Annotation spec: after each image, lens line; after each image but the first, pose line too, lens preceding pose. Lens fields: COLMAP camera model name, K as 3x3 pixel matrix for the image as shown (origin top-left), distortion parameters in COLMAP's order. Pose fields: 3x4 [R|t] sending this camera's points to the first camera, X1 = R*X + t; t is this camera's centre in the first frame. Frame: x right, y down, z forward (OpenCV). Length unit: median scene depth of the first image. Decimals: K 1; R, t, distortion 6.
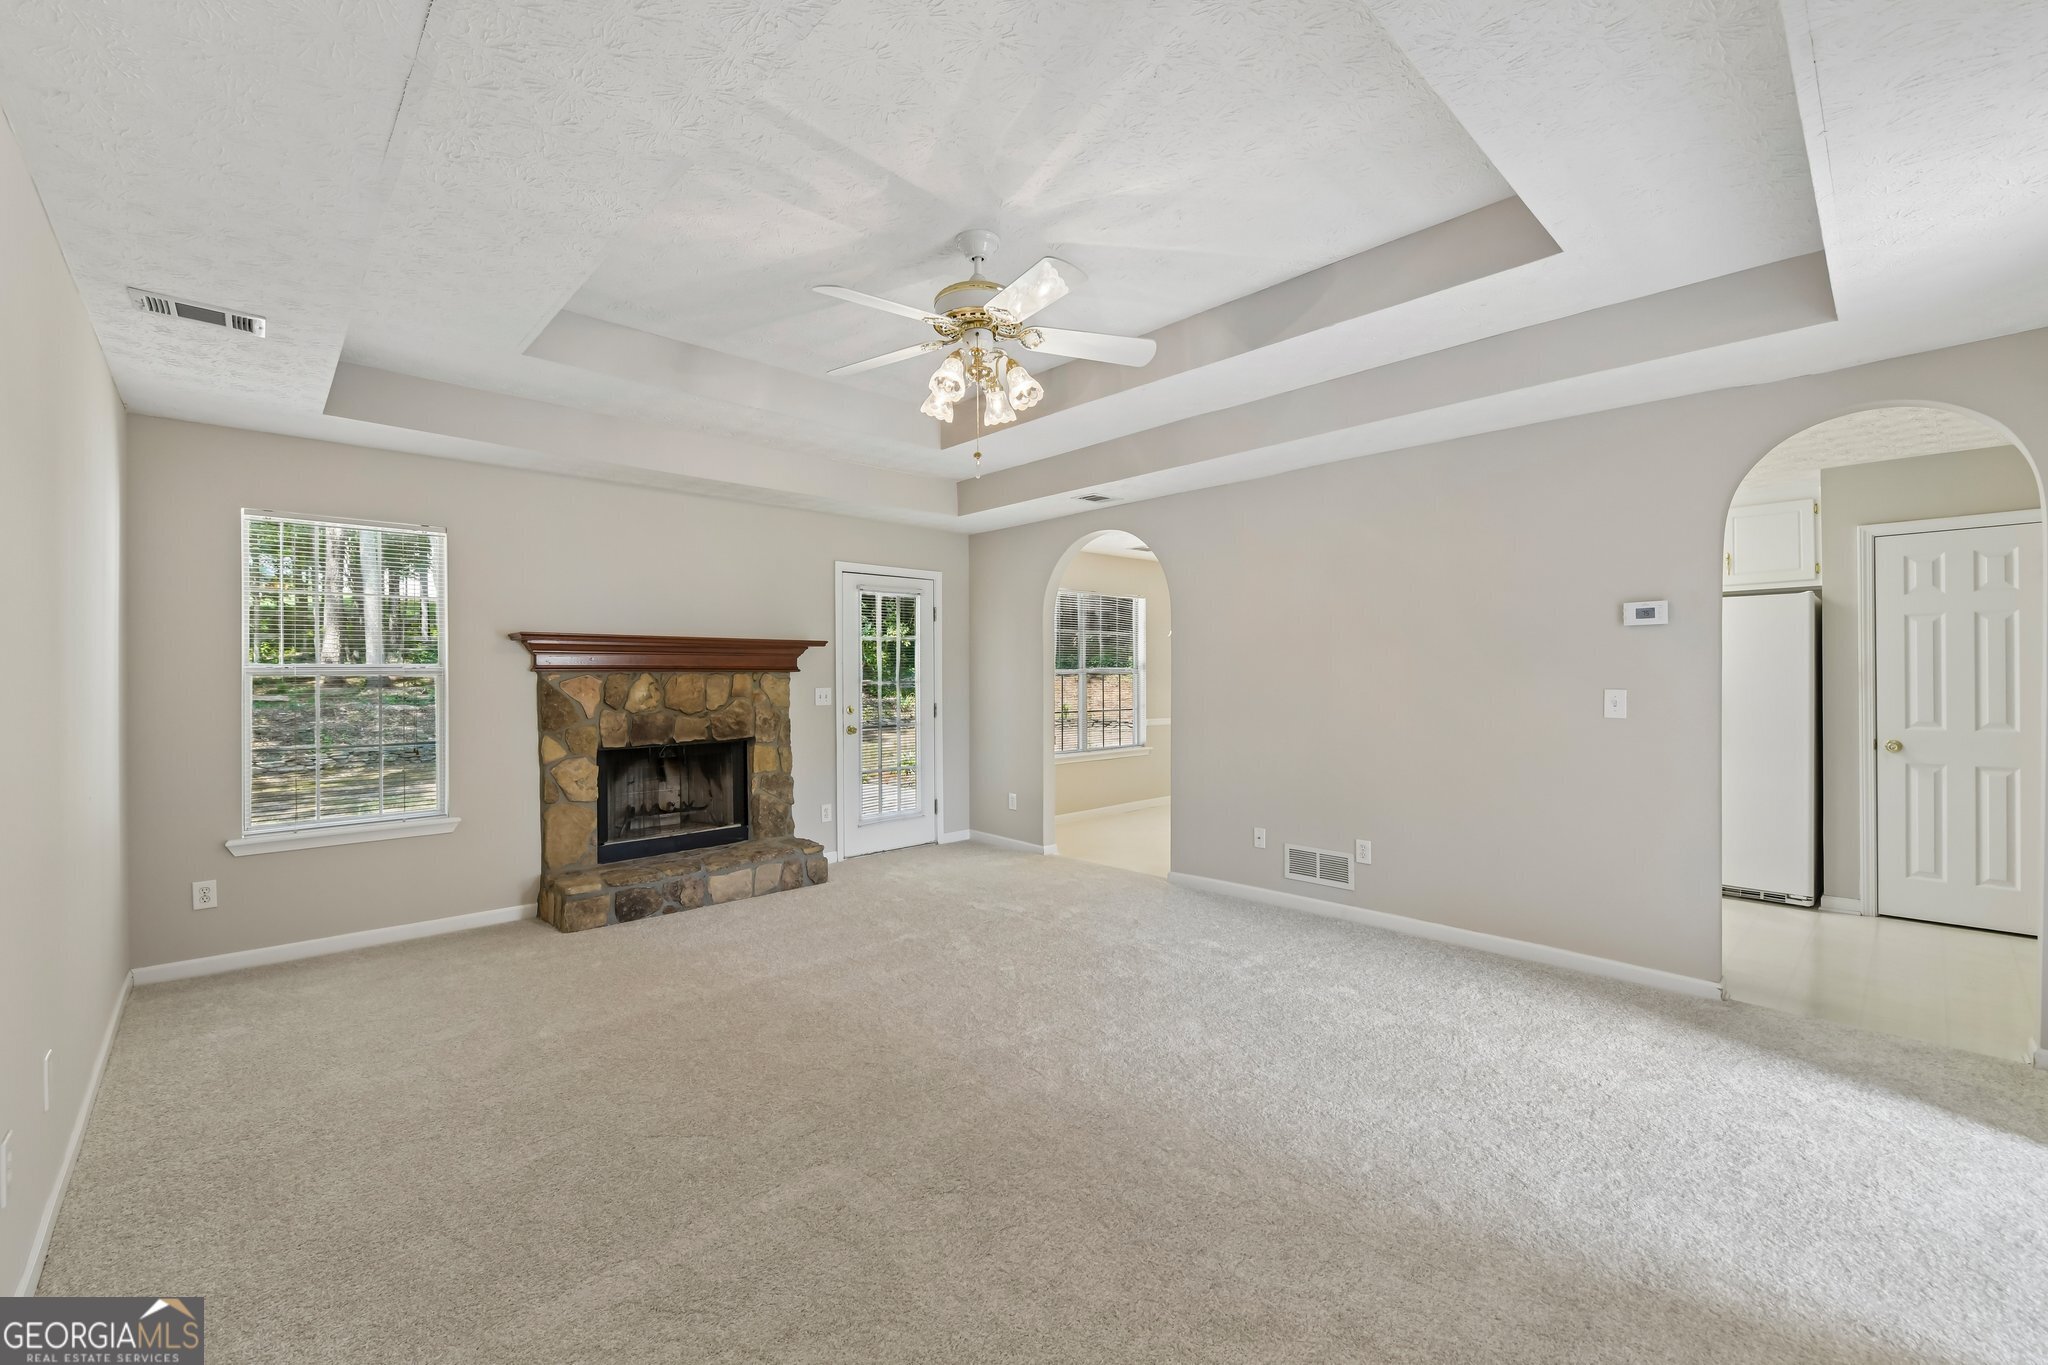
lens RADIAL K [[835.3, 0, 1024.0], [0, 835.3, 682.5], [0, 0, 1]] dist [0.000409, 0.000051]
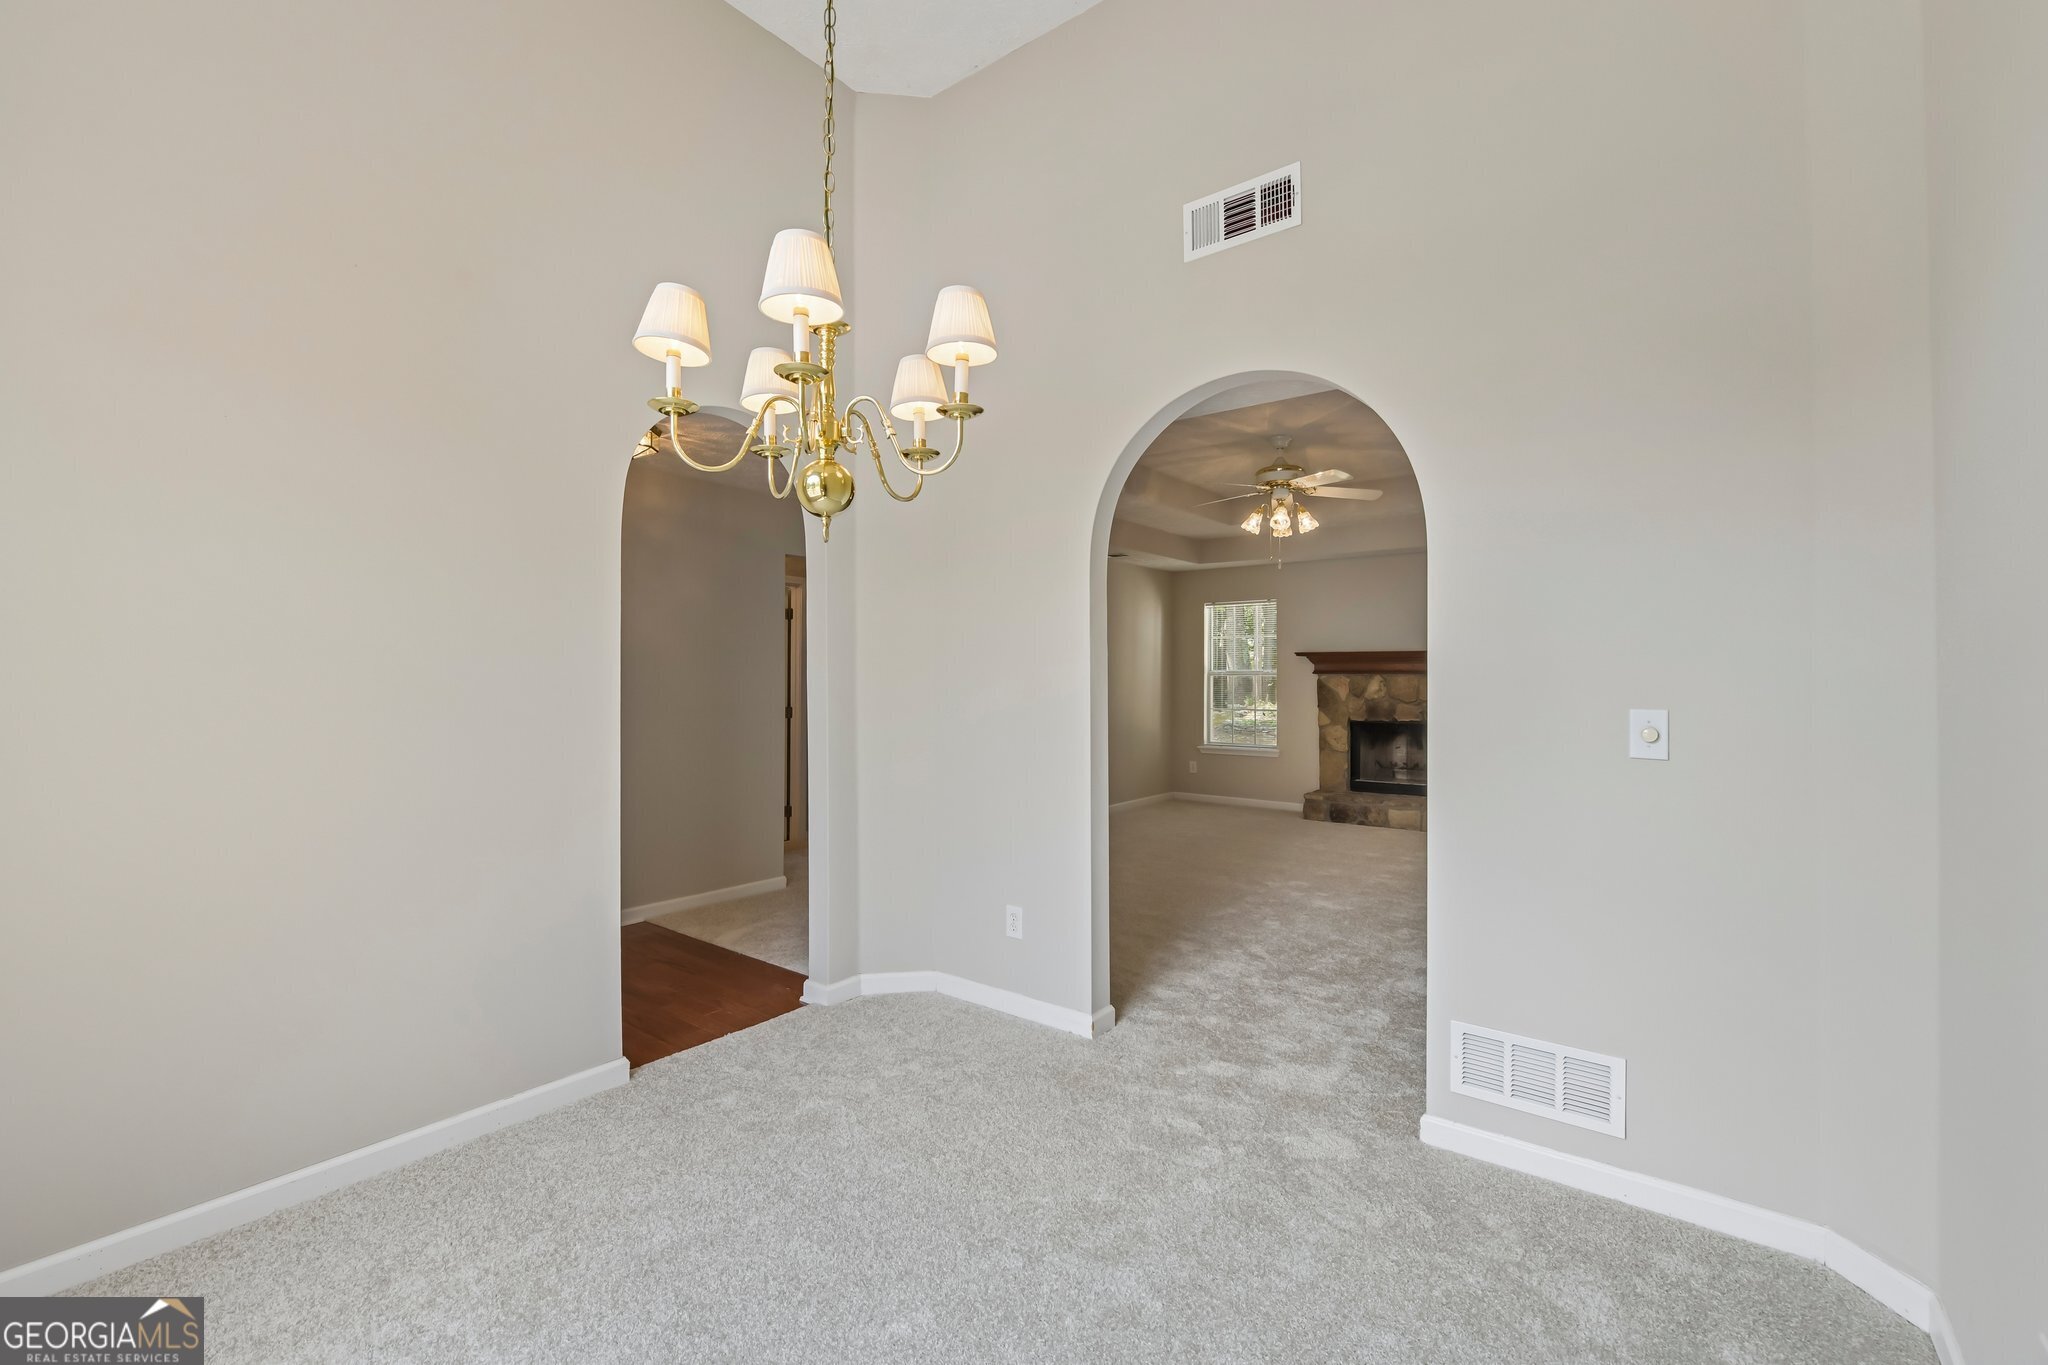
lens RADIAL K [[879.5, 0, 1024.0], [0, 879.5, 682.5], [0, 0, 1]] dist [0.000006, -0.000092]
pose [[0.135866, 0.007965, -0.990695, 1.130551], [-0.003920, 0.999964, 0.007502, -0.006592], [0.990719, 0.002864, 0.135893, 0.128311]]
